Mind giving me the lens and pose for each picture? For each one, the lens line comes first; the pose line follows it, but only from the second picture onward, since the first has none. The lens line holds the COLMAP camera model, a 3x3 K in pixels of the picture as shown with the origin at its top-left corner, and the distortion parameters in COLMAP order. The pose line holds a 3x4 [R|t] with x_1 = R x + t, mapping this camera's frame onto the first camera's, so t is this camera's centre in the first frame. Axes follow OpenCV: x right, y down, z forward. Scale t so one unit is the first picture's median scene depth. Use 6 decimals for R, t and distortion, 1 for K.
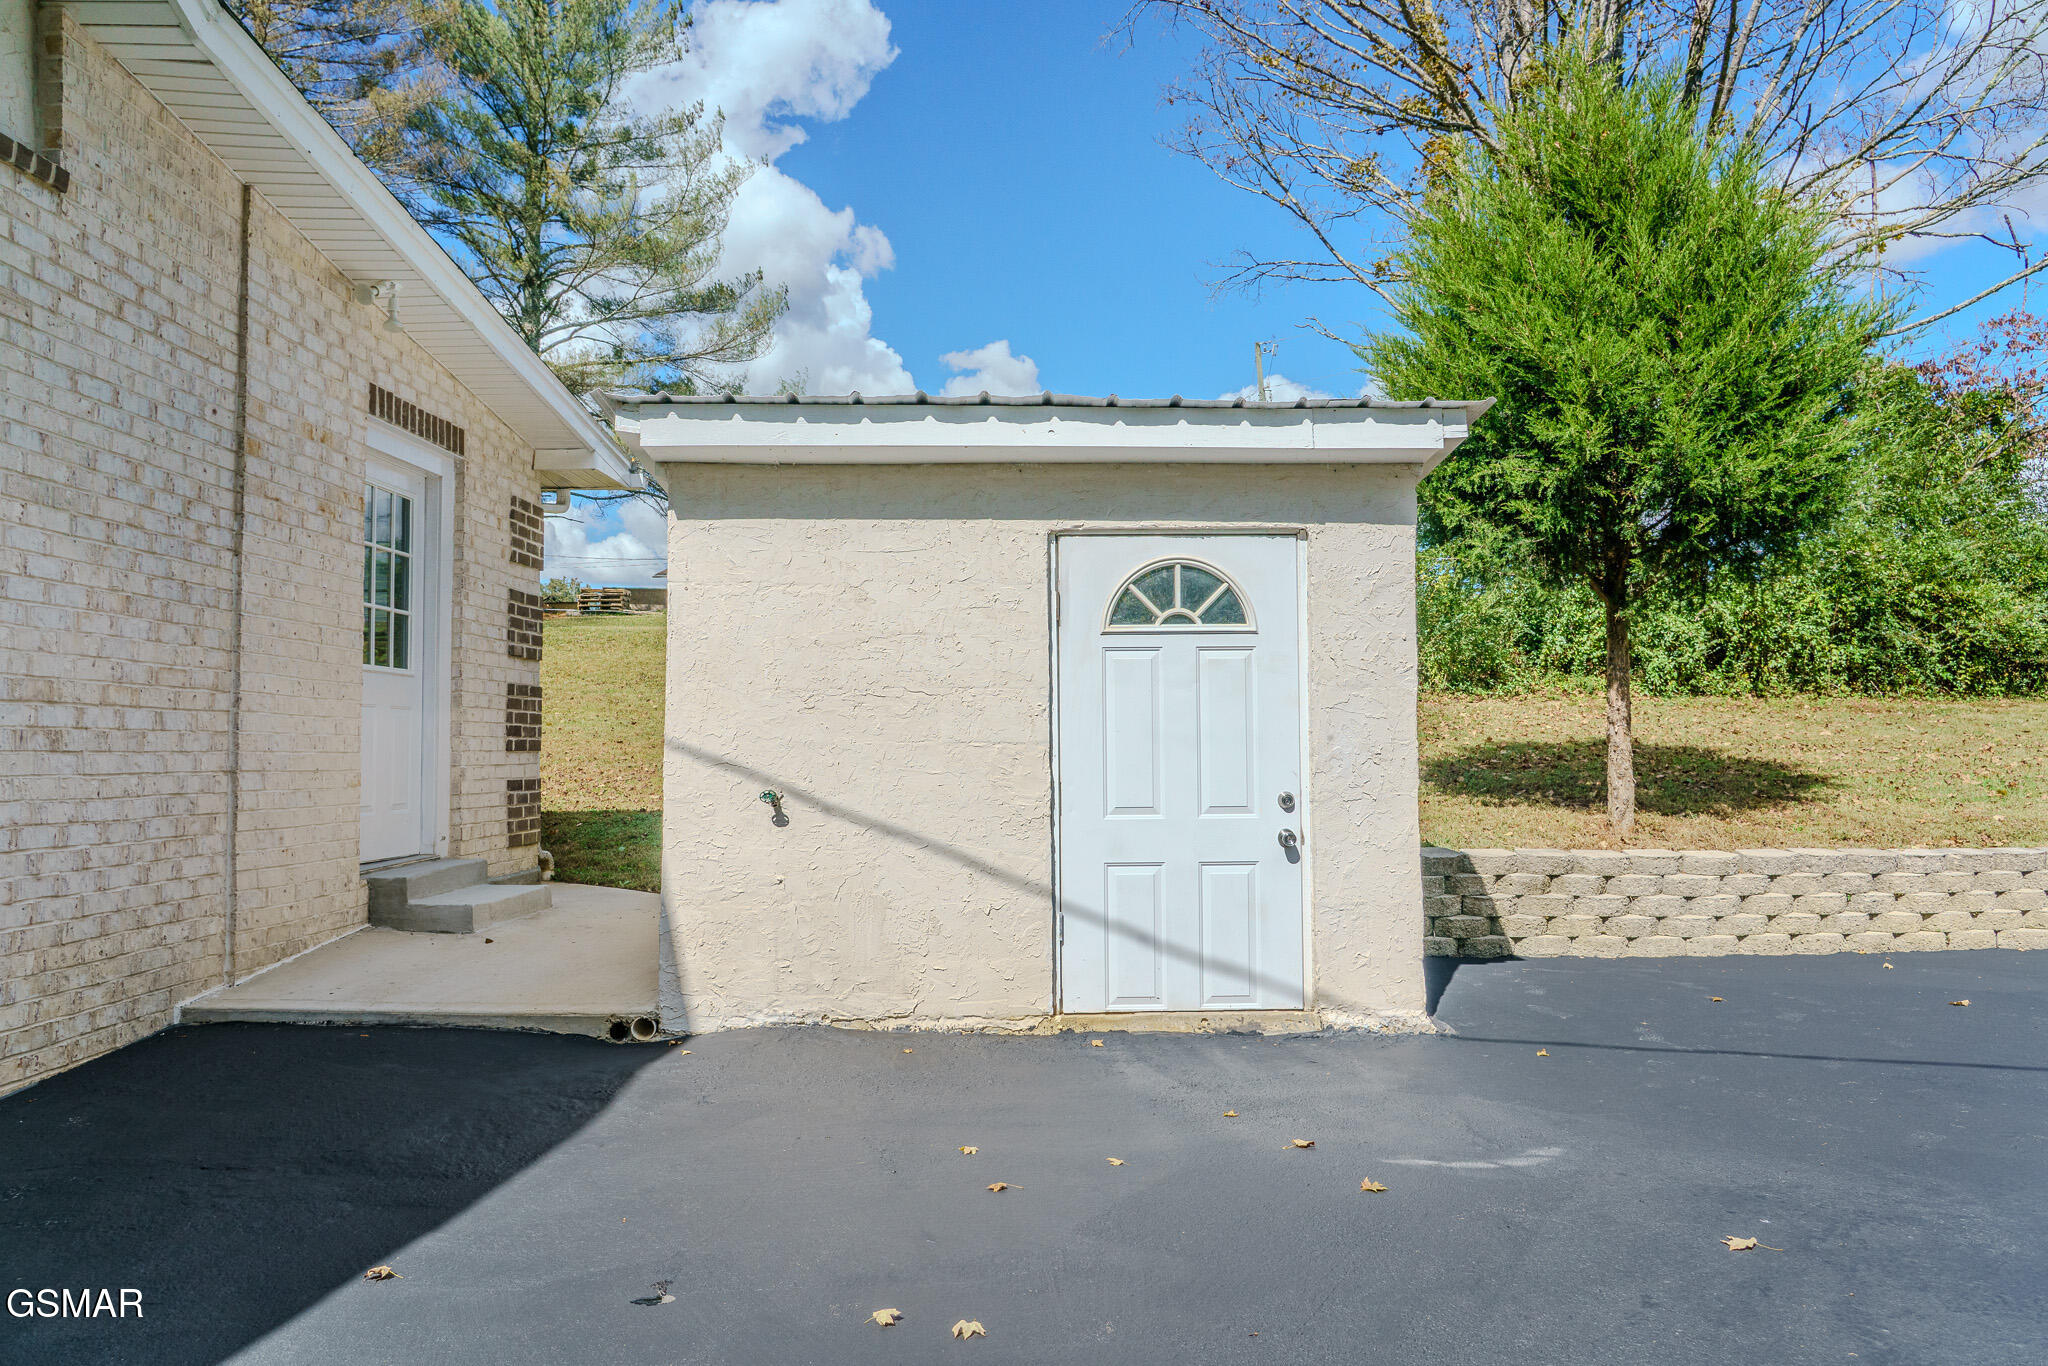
lens RADIAL K [[1393.0, 0, 1026.3], [0, 1393.0, 677.9], [0, 0, 1]] dist [-0.006151, -0.001317]
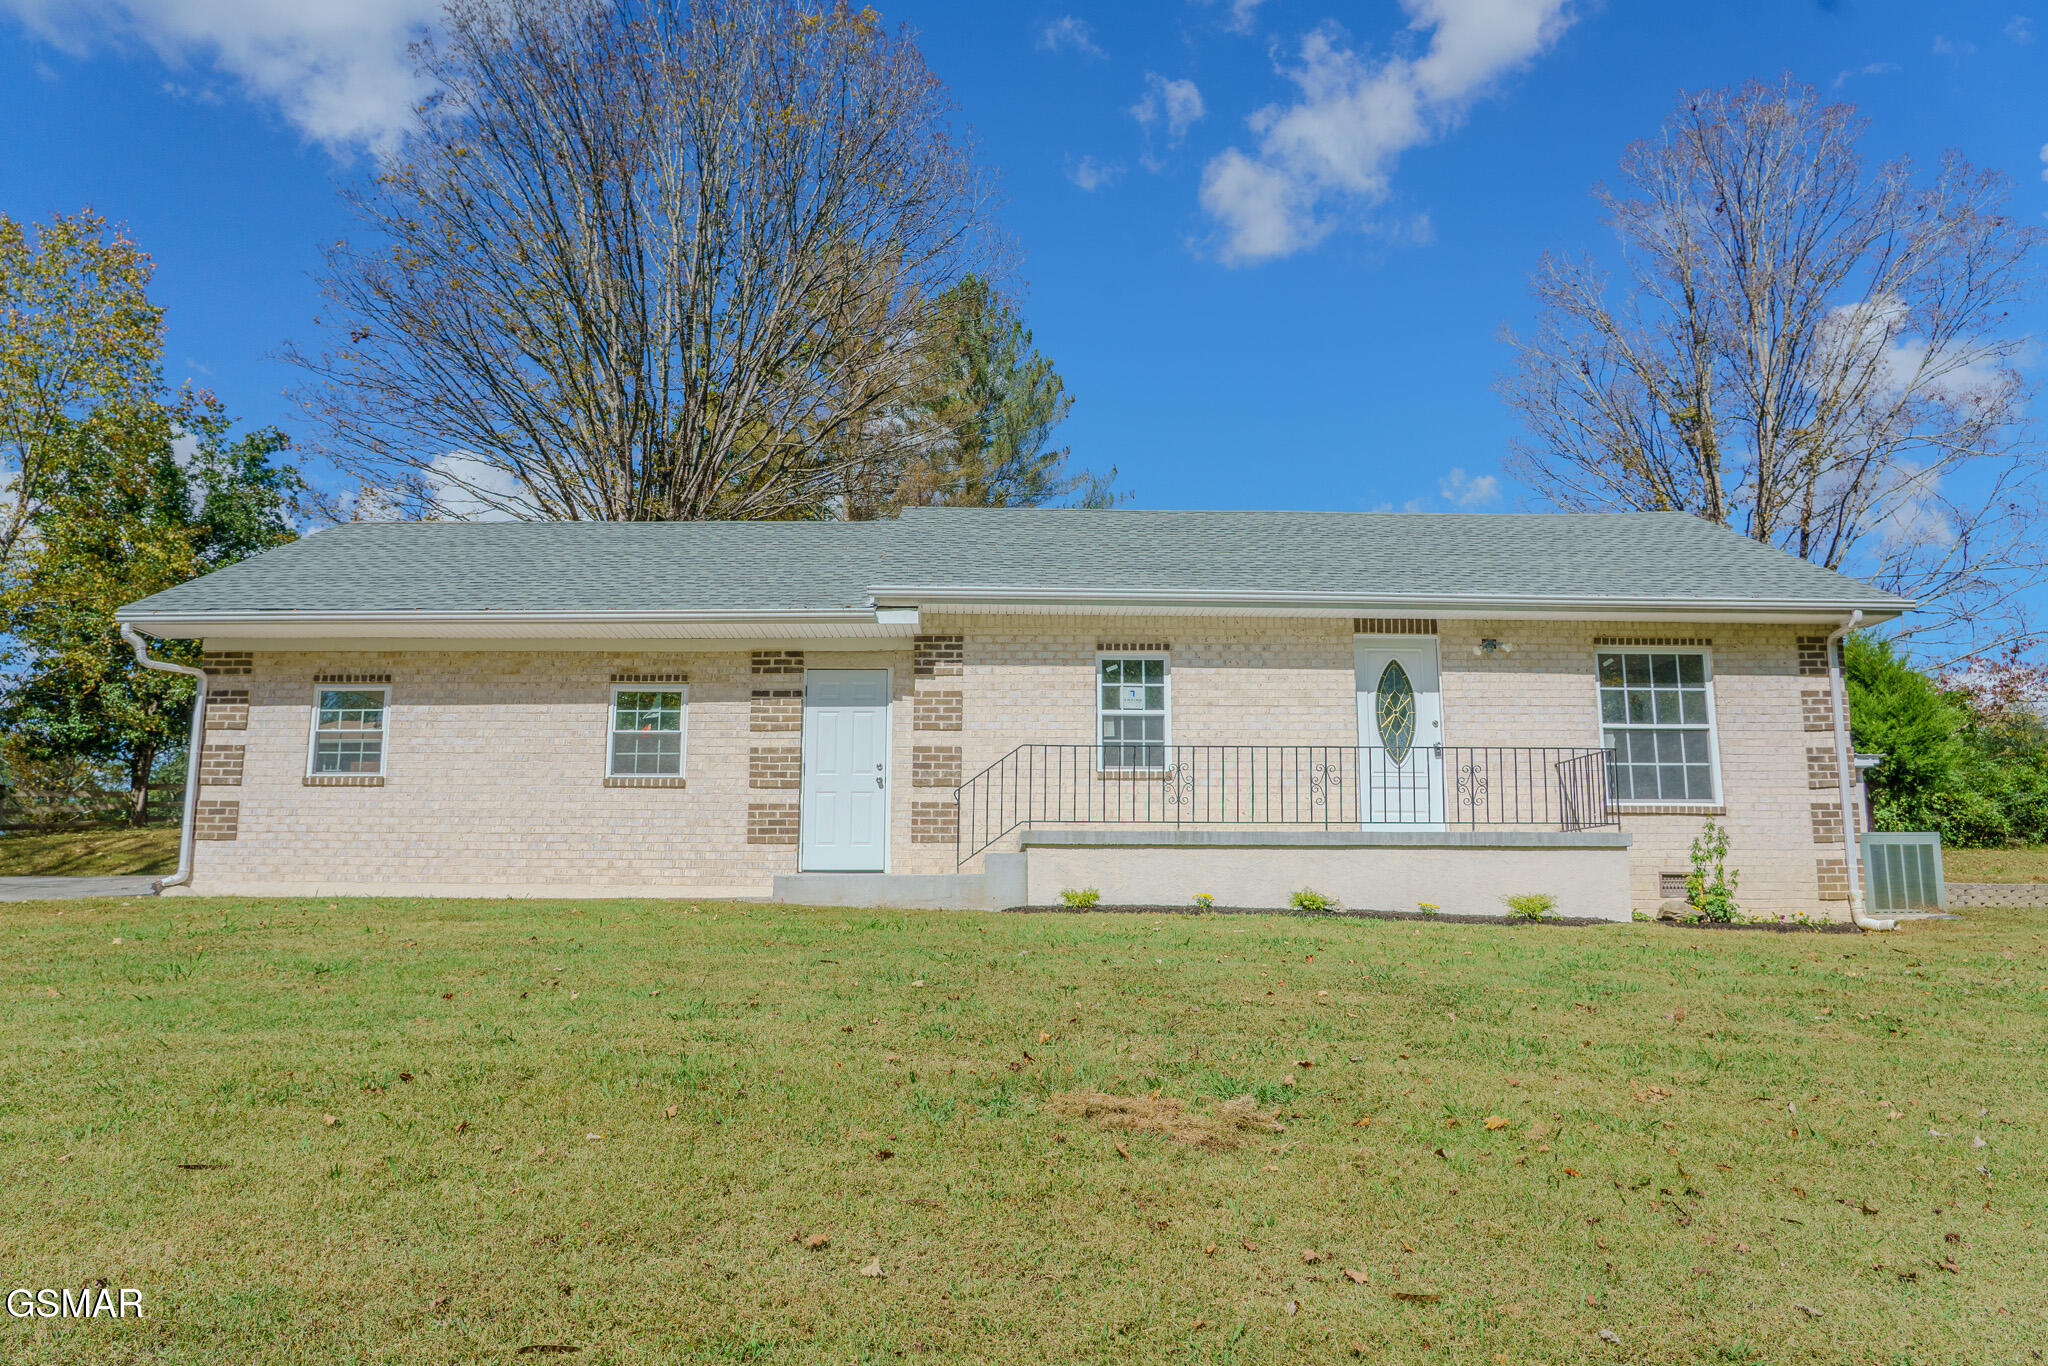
lens RADIAL K [[1393.0, 0, 1026.0], [0, 1393.0, 692.8], [0, 0, 1]] dist [-0.006151, -0.001317]
pose [[0.999076, 0.014448, 0.040476, -0.804948], [-0.009422, 0.992521, -0.121713, 0.049575], [-0.041932, 0.121220, 0.991740, -1.016841]]
